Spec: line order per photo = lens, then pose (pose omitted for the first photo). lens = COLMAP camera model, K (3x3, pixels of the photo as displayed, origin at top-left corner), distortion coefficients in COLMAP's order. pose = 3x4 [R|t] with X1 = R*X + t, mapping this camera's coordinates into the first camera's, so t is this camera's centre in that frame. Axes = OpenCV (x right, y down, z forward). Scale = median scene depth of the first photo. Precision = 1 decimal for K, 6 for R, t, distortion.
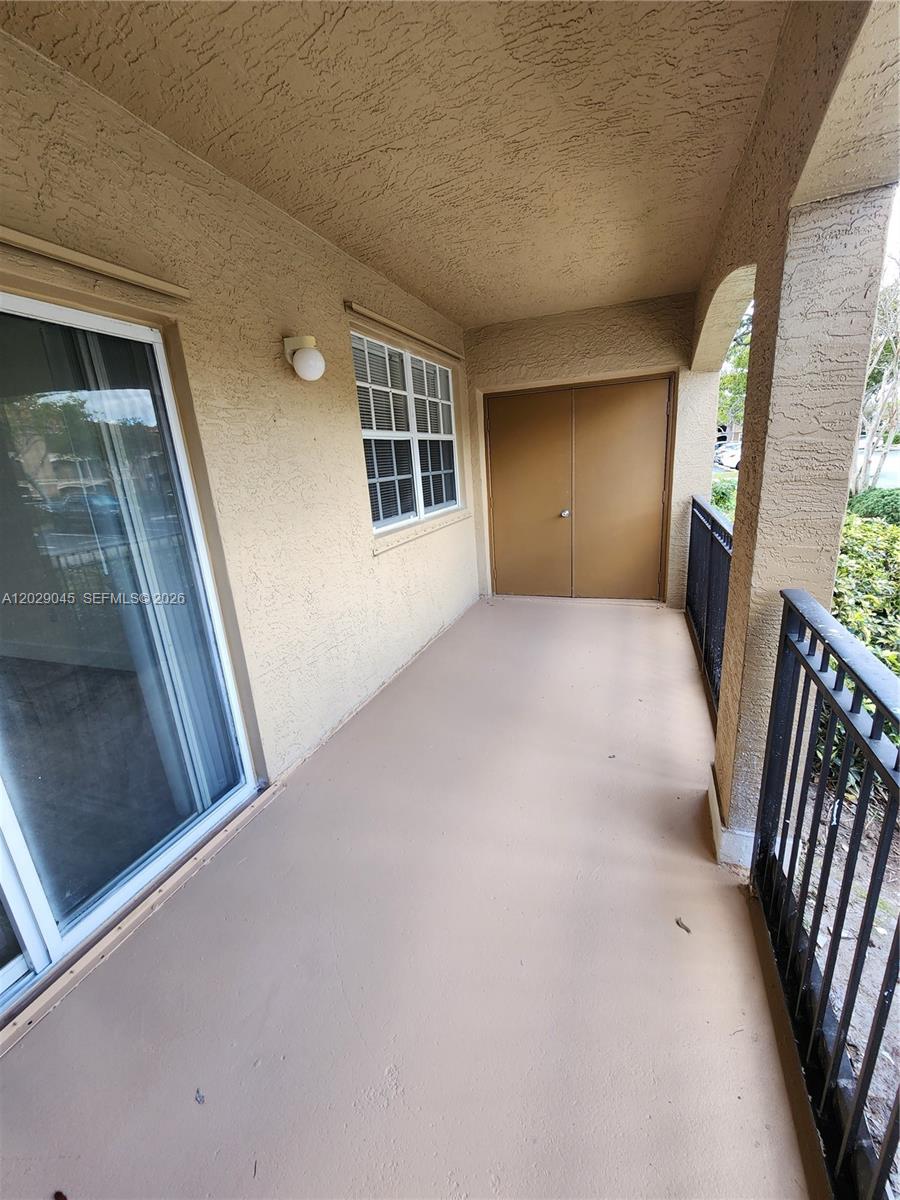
lens RADIAL K [[492.7, 0, 451.0], [0, 492.7, 602.6], [0, 0, 1]] dist [-0.004084, 0.001825]
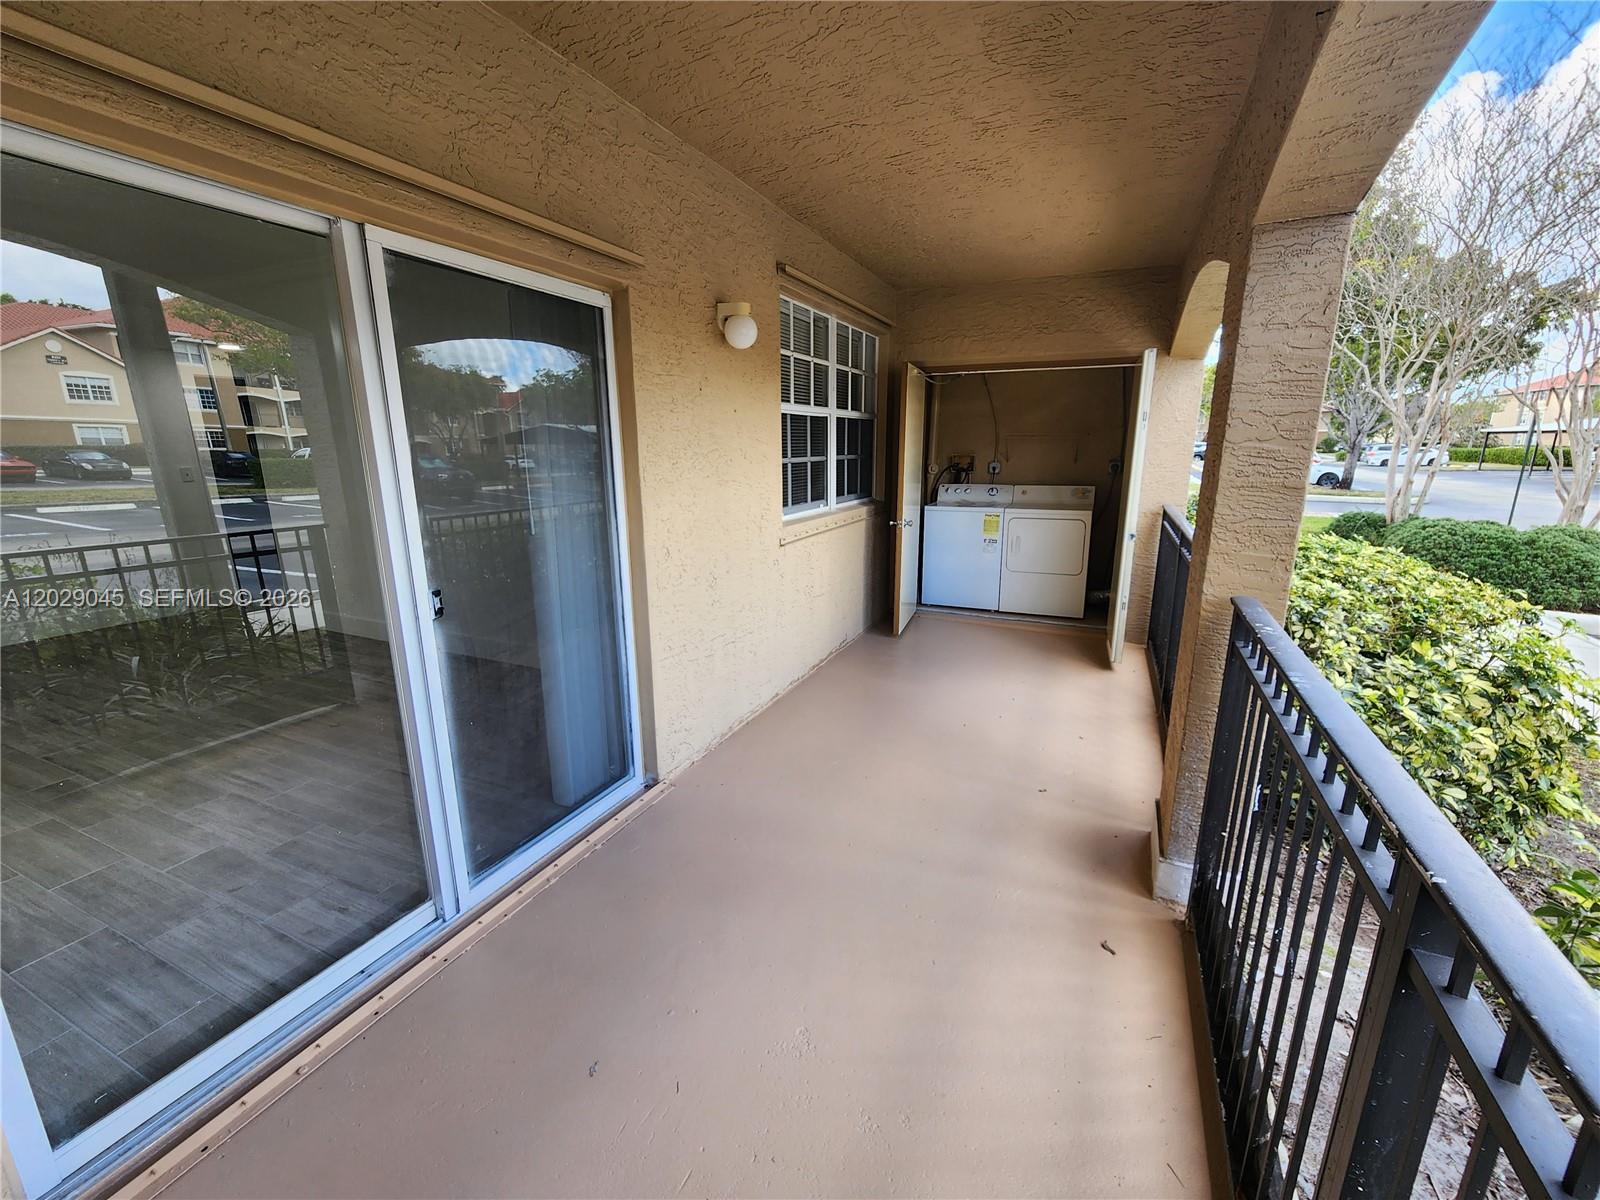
lens RADIAL K [[656.9, 0, 801.8], [0, 656.9, 601.5], [0, 0, 1]] dist [-0.004084, 0.001825]
pose [[0.995184, 0.080267, -0.056266, -0.077788], [-0.082616, 0.995749, -0.040735, 0.081139], [0.052757, 0.045187, 0.997585, -0.259990]]
